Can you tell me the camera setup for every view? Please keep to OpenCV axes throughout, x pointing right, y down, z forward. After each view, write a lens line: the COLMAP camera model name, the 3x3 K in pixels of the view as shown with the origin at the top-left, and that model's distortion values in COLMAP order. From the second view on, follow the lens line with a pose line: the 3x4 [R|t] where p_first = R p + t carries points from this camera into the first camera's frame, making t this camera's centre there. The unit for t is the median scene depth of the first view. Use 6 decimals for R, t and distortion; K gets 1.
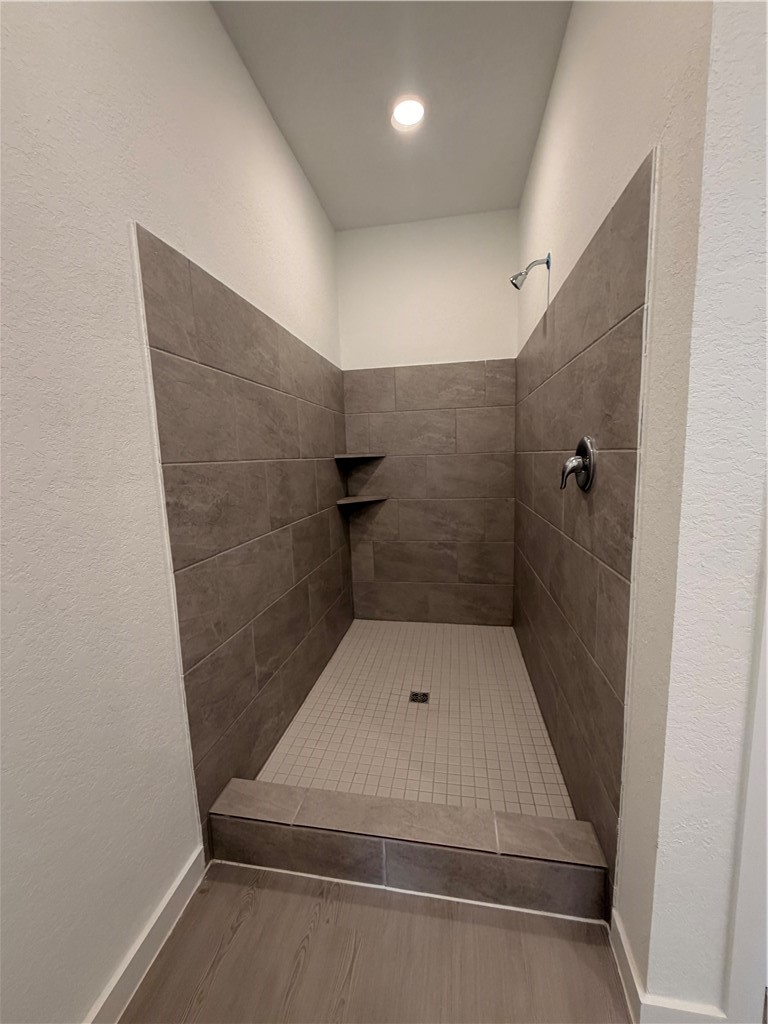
lens RADIAL K [[407.8, 0, 385.3], [0, 407.8, 512.8], [0, 0, 1]] dist [-0.000823, -0.000782]
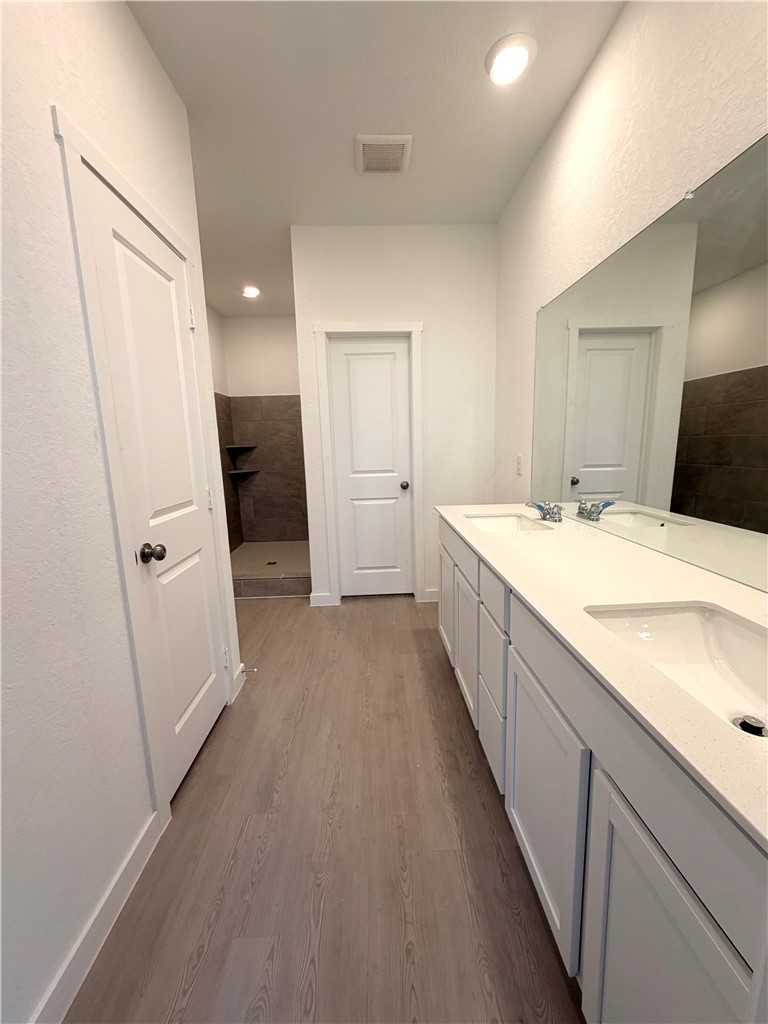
lens RADIAL K [[407.8, 0, 383.6], [0, 407.8, 509.3], [0, 0, 1]] dist [-0.000823, -0.000782]
pose [[0.978775, -0.034685, 0.201979, 0.167305], [0.029154, 0.999116, 0.030296, 0.093875], [-0.202851, -0.023764, 0.978921, -0.827342]]
